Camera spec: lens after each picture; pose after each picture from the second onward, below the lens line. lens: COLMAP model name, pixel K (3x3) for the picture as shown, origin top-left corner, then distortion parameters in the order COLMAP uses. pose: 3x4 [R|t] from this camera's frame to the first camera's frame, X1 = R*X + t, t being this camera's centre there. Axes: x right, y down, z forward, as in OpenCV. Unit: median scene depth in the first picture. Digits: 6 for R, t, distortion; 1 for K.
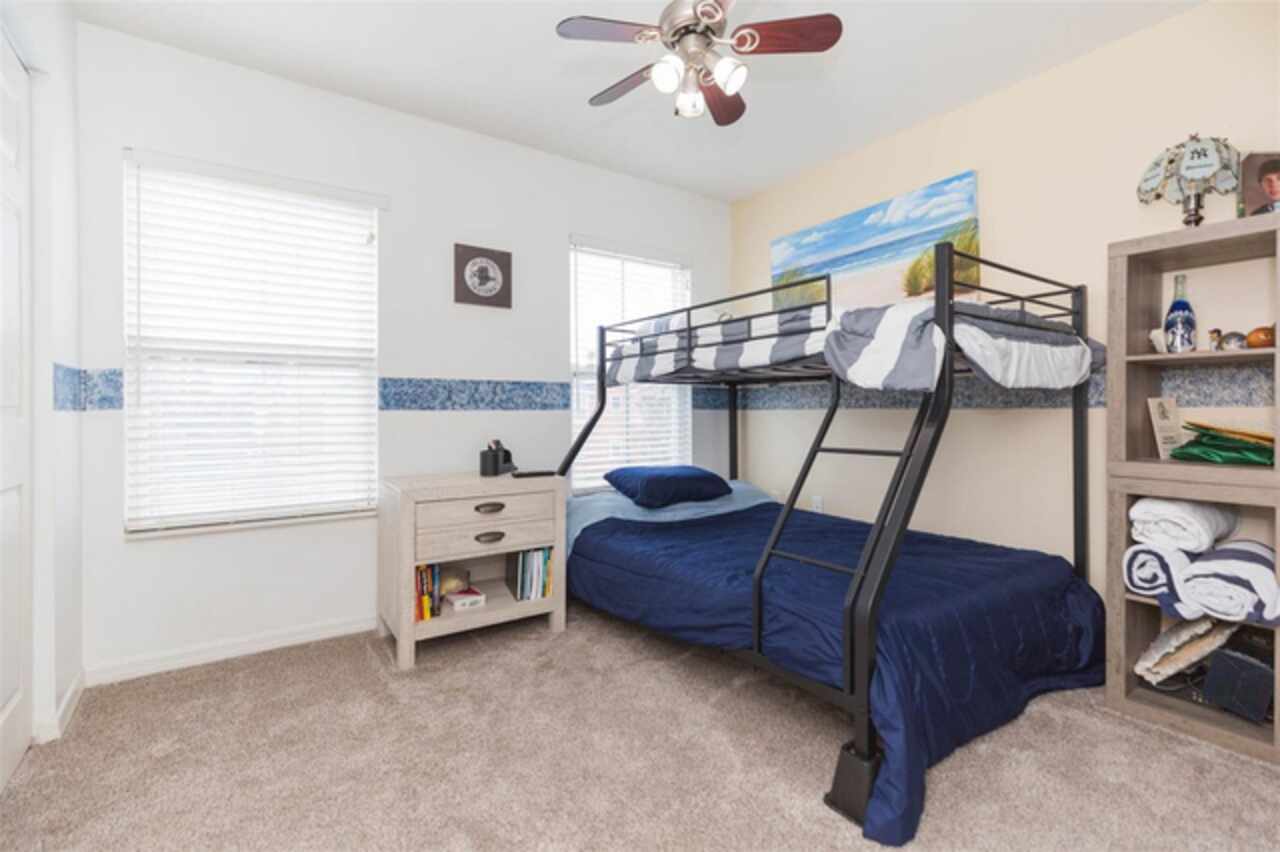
lens RADIAL K [[592.4, 0, 645.2], [0, 592.4, 424.9], [0, 0, 1]] dist [-0.000453, 0.001428]
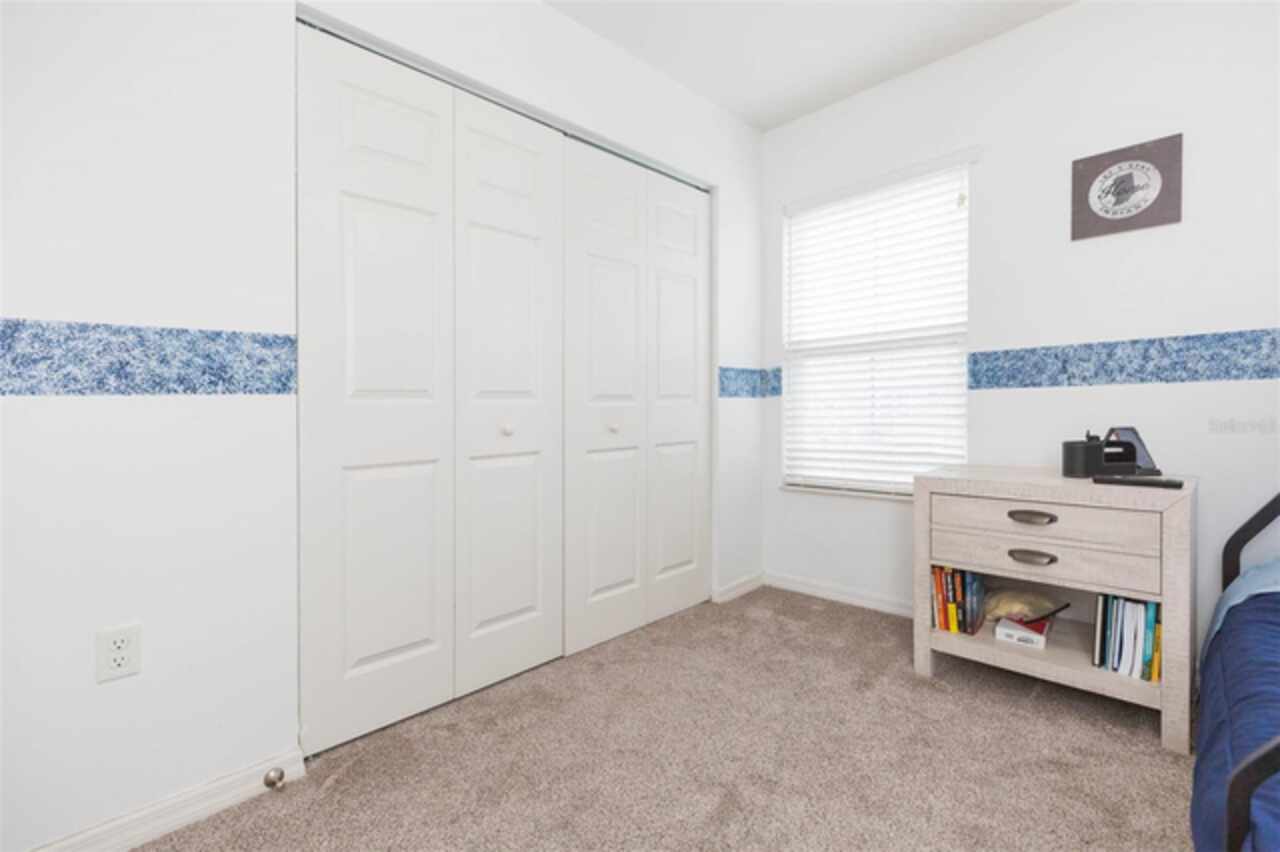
lens RADIAL K [[592.4, 0, 644.7], [0, 592.4, 415.6], [0, 0, 1]] dist [-0.000453, 0.001428]
pose [[0.136023, 0.009562, -0.990660, 0.364462], [0.000593, 0.999952, 0.009733, 0.005402], [0.990705, -0.001911, 0.136011, 0.384863]]
